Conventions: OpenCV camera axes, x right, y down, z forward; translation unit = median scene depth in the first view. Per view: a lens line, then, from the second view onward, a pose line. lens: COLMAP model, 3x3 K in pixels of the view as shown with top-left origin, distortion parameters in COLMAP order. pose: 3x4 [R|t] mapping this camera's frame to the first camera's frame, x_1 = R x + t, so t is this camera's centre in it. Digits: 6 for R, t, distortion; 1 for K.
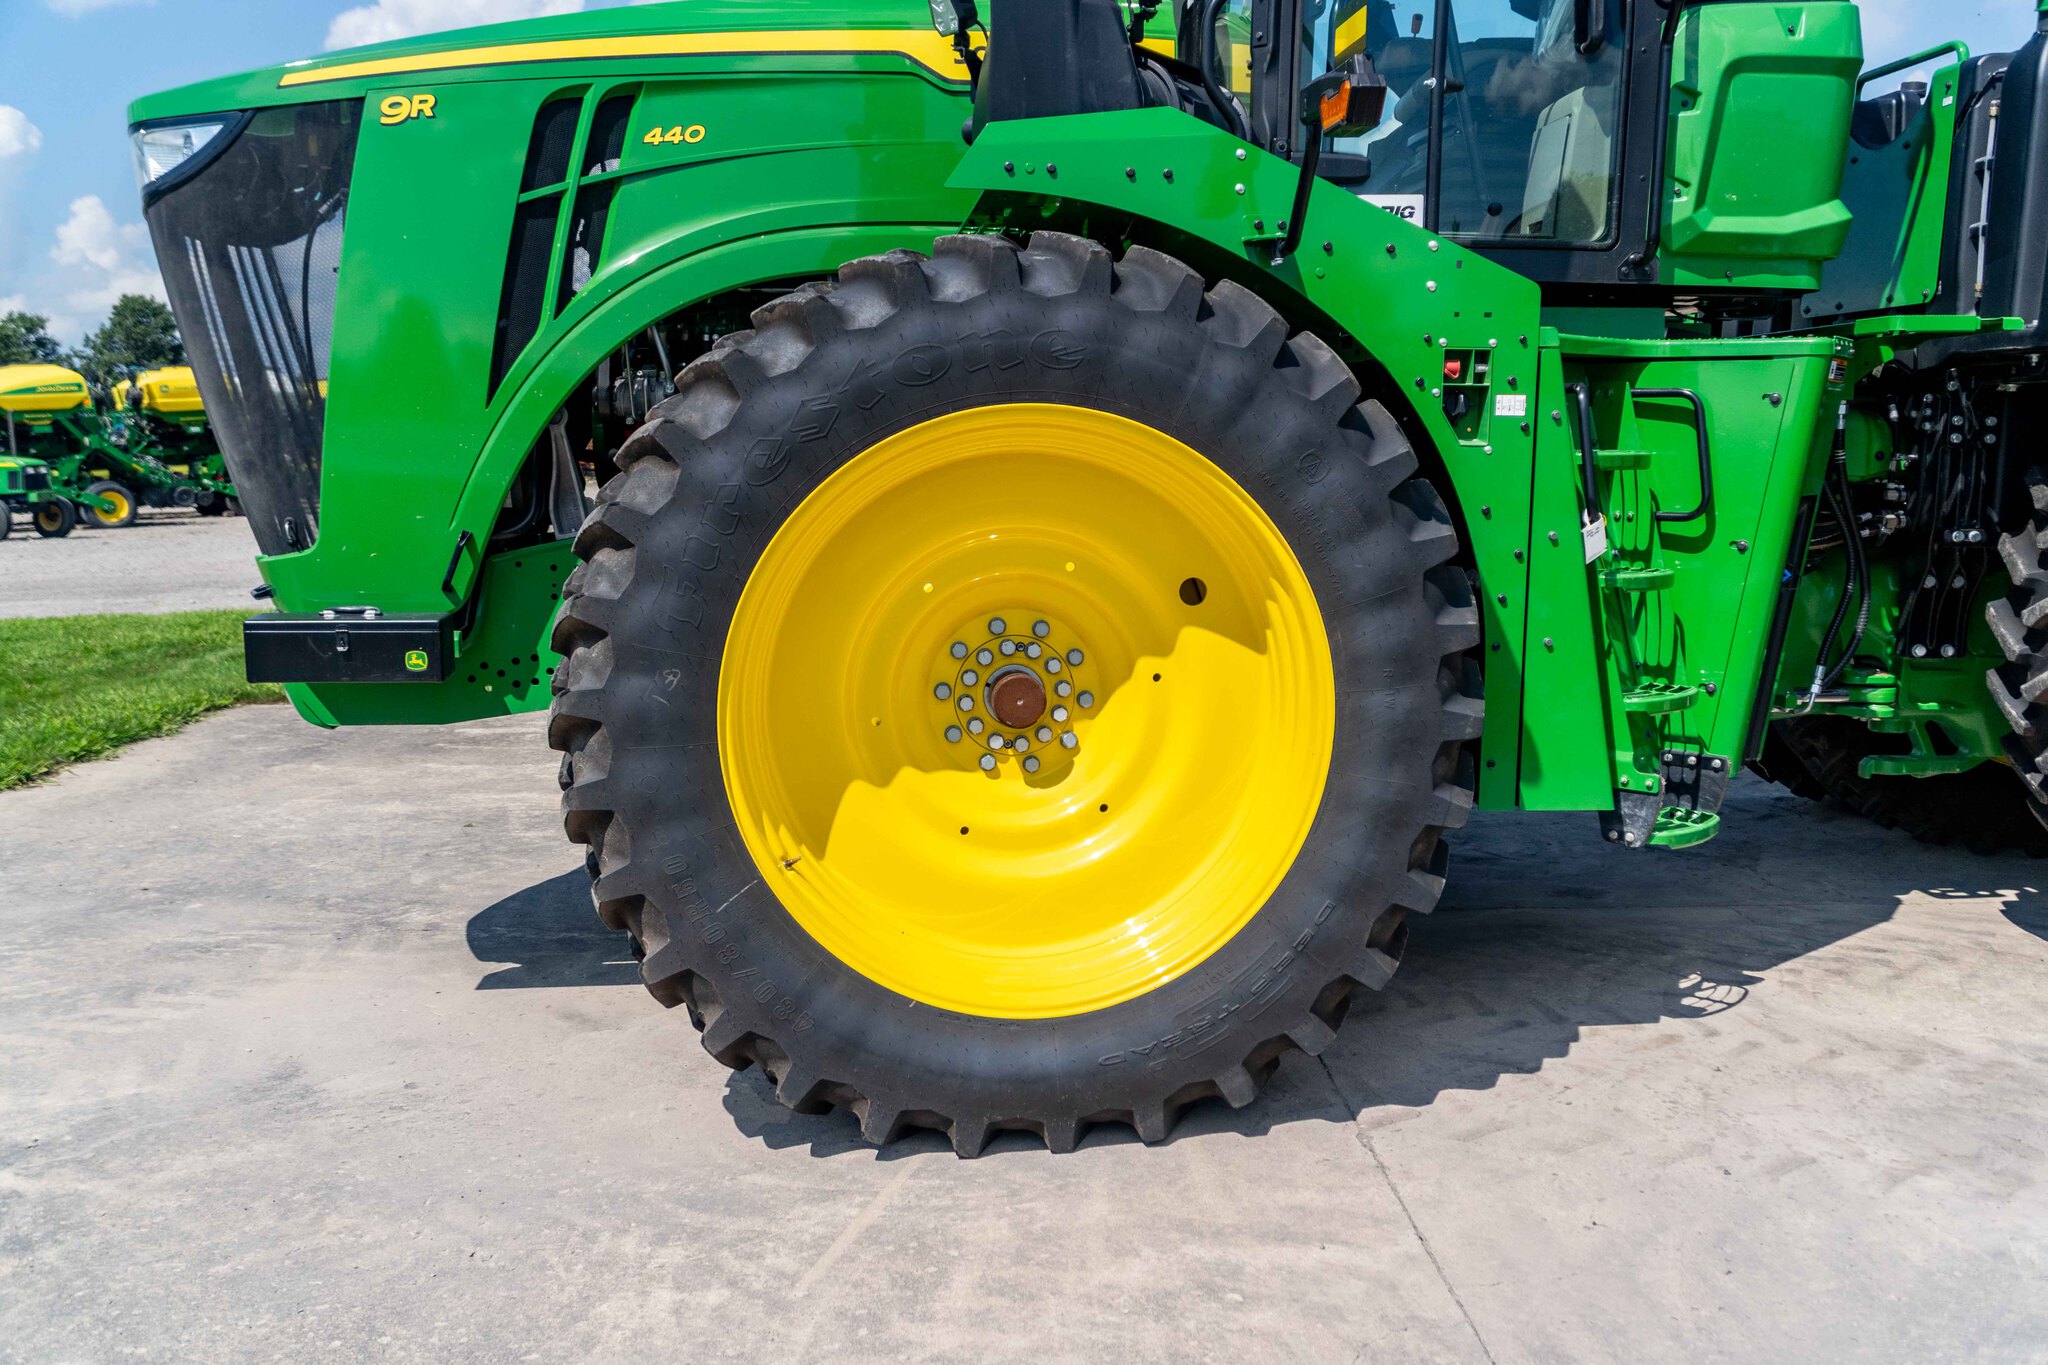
lens RADIAL K [[1924.2, 0, 1024.0], [0, 1924.2, 682.5], [0, 0, 1]] dist [0.049476, 0.003853]
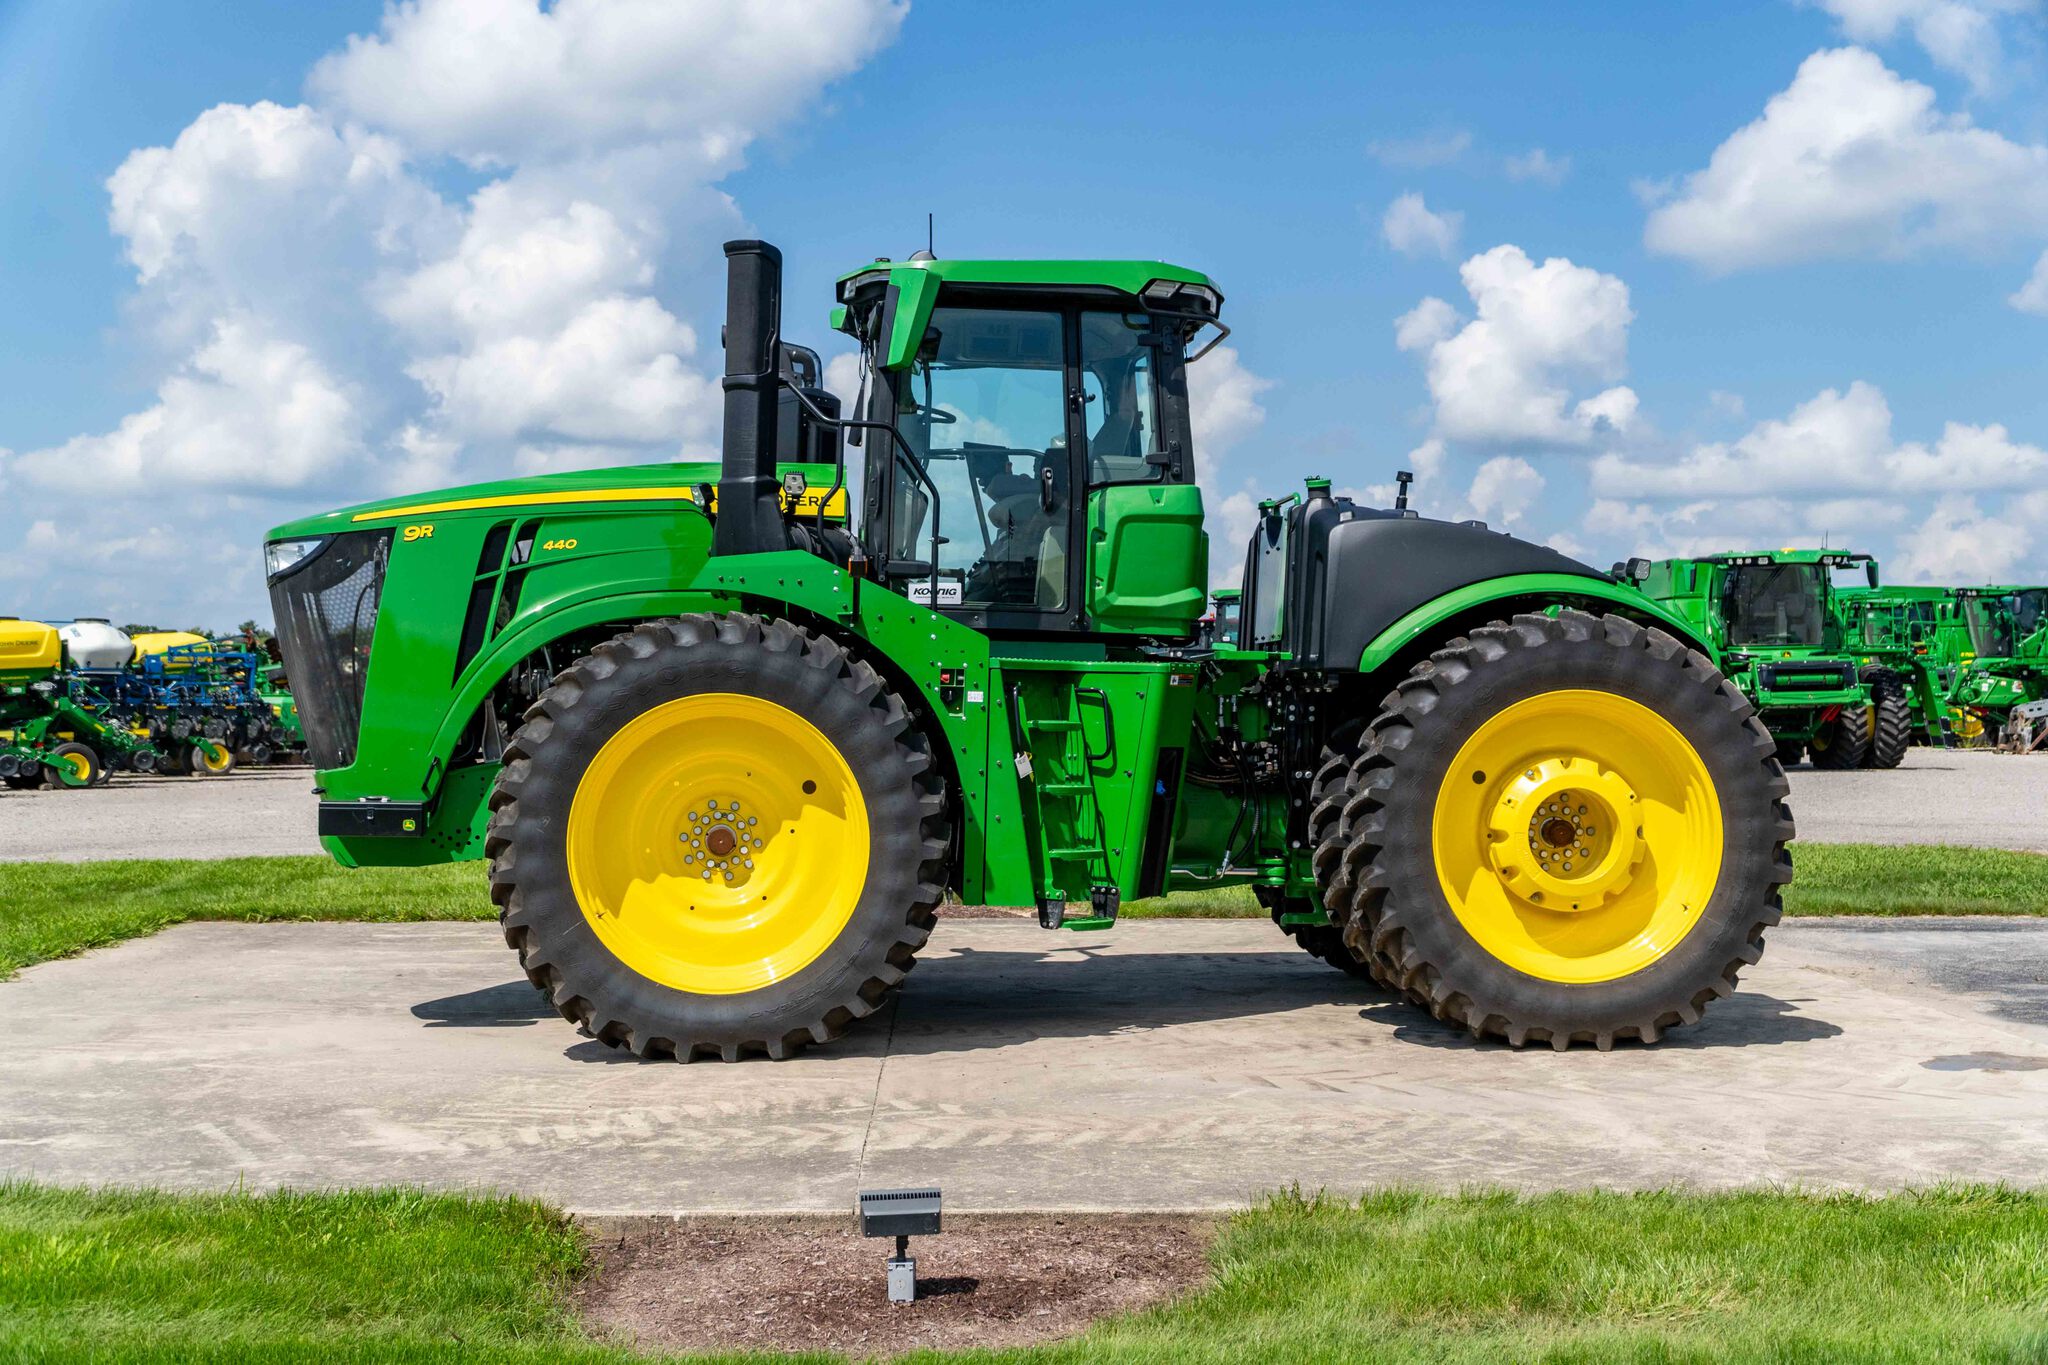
lens RADIAL K [[2687.5, 0, 1016.5], [0, 2687.5, 653.1], [0, 0, 1]] dist [0.083289, 0.012328]
pose [[0.999846, 0.012406, -0.012409, 0.327116], [-0.014089, 0.989135, -0.146333, 0.214811], [0.010458, 0.146485, 0.989158, -1.730082]]
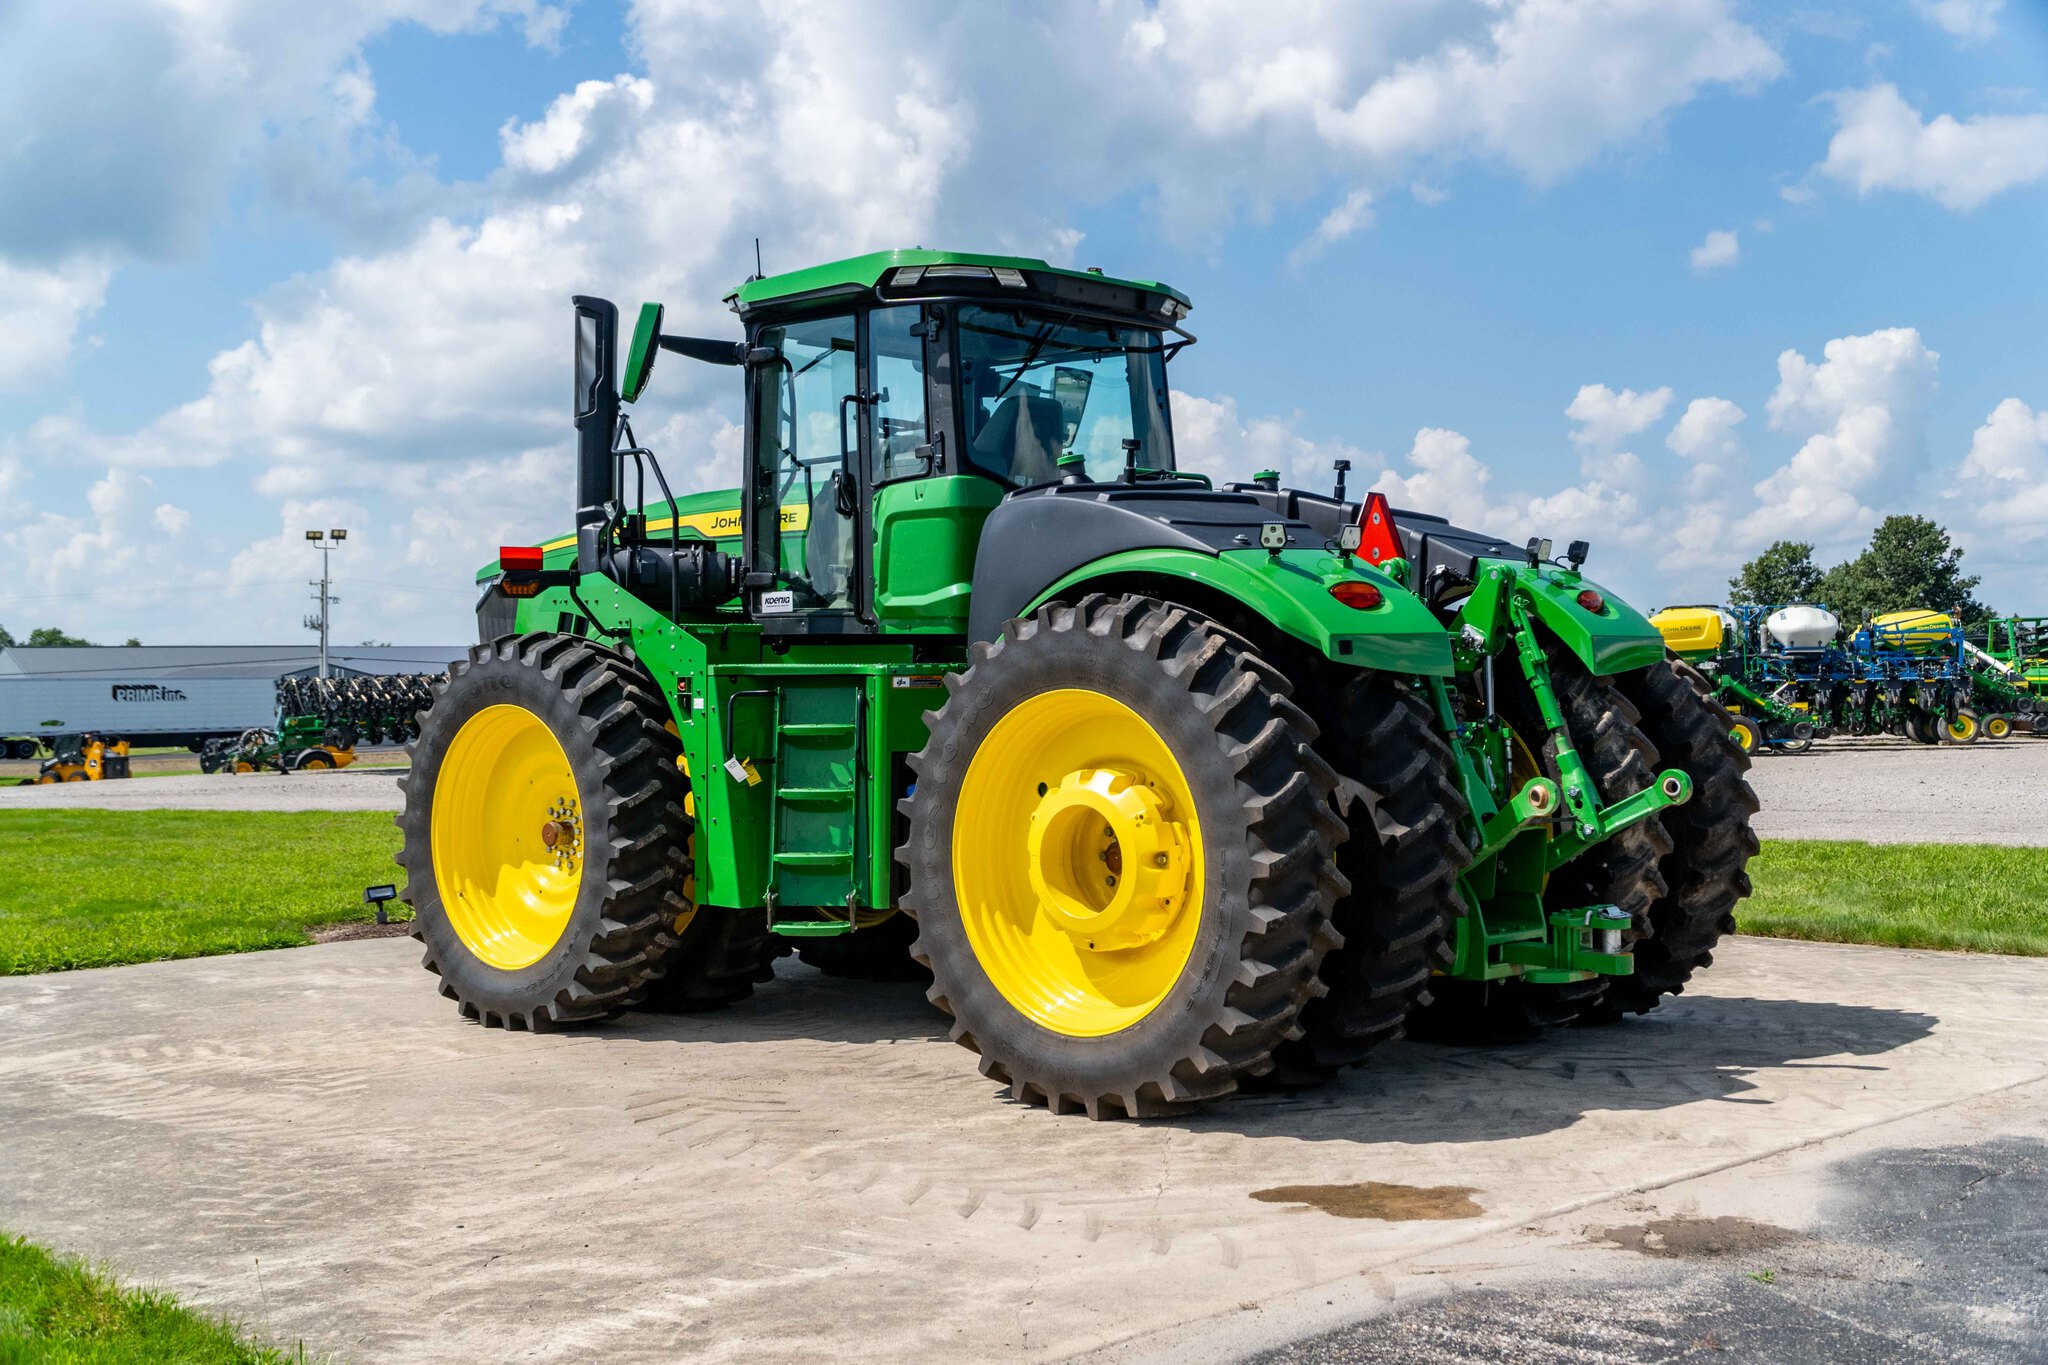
lens RADIAL K [[2334.4, 0, 962.0], [0, 2334.4, 677.9], [0, 0, 1]] dist [0.067471, 0.005262]
pose [[0.628709, -0.003978, -0.777630, 2.360516], [-0.088643, 0.993102, -0.076747, -0.004082], [0.772572, 0.117183, 0.624020, -0.341506]]
